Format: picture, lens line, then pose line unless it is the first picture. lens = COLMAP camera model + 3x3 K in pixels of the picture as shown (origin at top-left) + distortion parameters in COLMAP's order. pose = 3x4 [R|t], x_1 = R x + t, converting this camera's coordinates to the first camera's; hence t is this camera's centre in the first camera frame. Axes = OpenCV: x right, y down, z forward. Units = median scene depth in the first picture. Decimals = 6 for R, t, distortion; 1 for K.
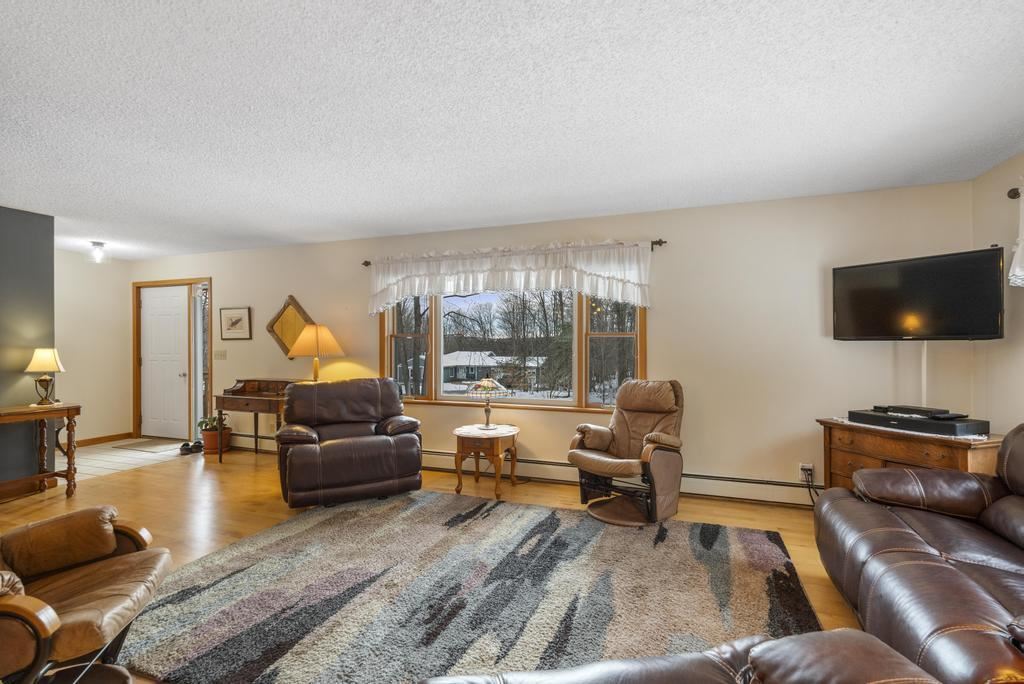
lens RADIAL K [[480.3, 0, 510.6], [0, 480.3, 349.9], [0, 0, 1]] dist [-0.004754, 0.000498]
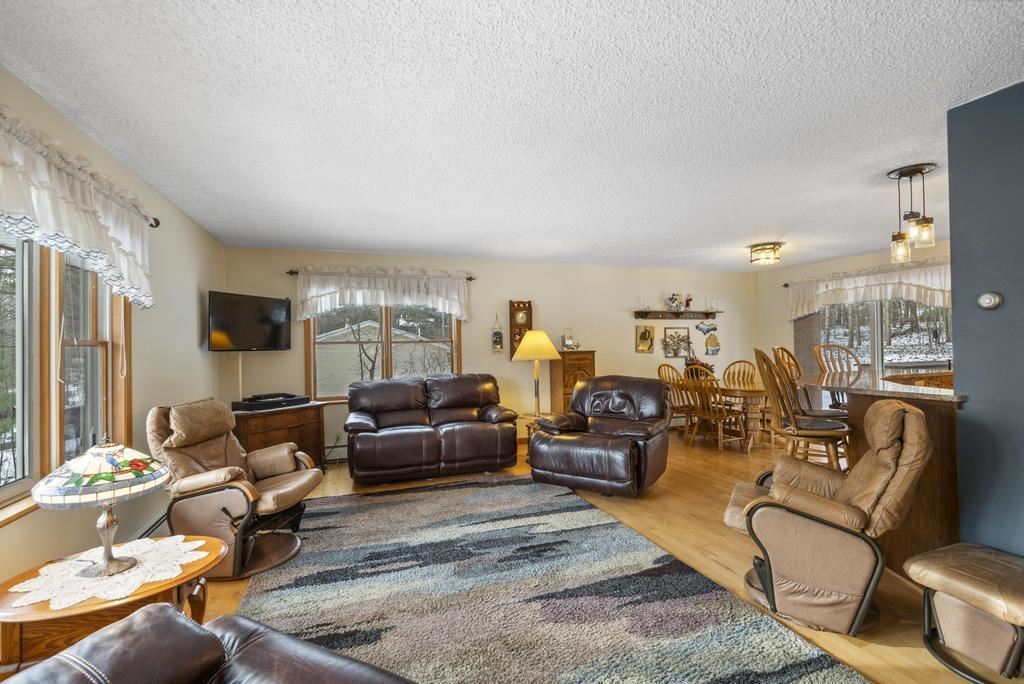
lens RADIAL K [[451.2, 0, 515.2], [0, 451.2, 341.5], [0, 0, 1]] dist [-0.007485, 0.000332]
pose [[-0.655072, 0.018018, 0.755352, -0.683950], [0.025087, 0.999683, -0.002089, -0.022770], [-0.755150, 0.017581, -0.655316, 1.196237]]
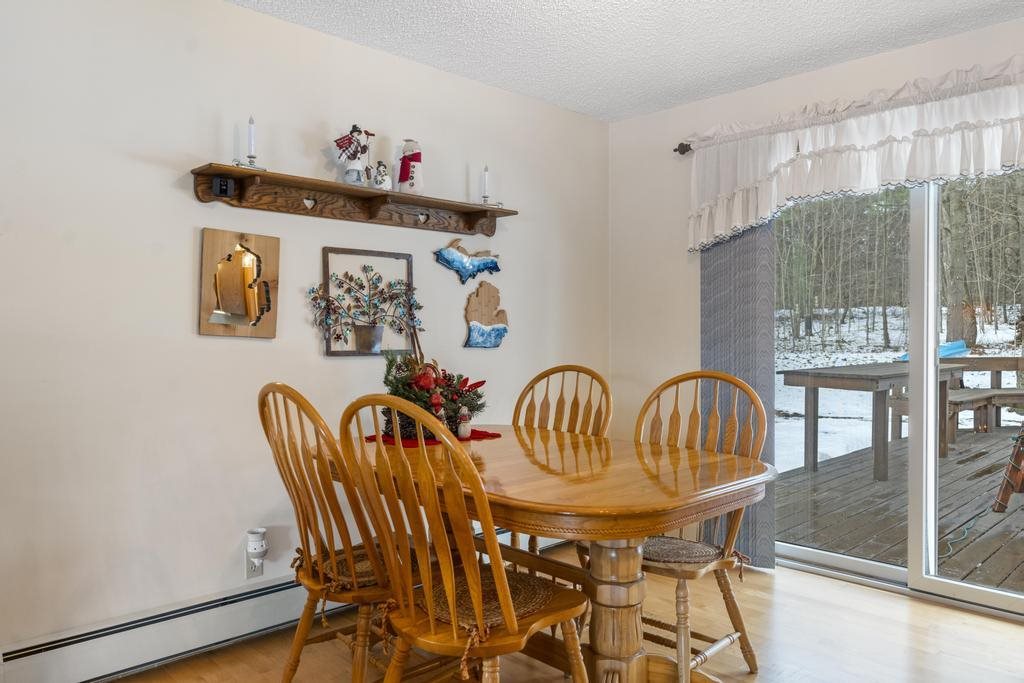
lens RADIAL K [[728.5, 0, 517.2], [0, 728.5, 342.3], [0, 0, 1]] dist [-0.011373, 0.002262]
pose [[-0.908719, -0.000479, 0.417408, -0.210919], [0.009123, 0.999738, 0.021010, 0.026877], [-0.417309, 0.022900, -0.908476, 0.126638]]
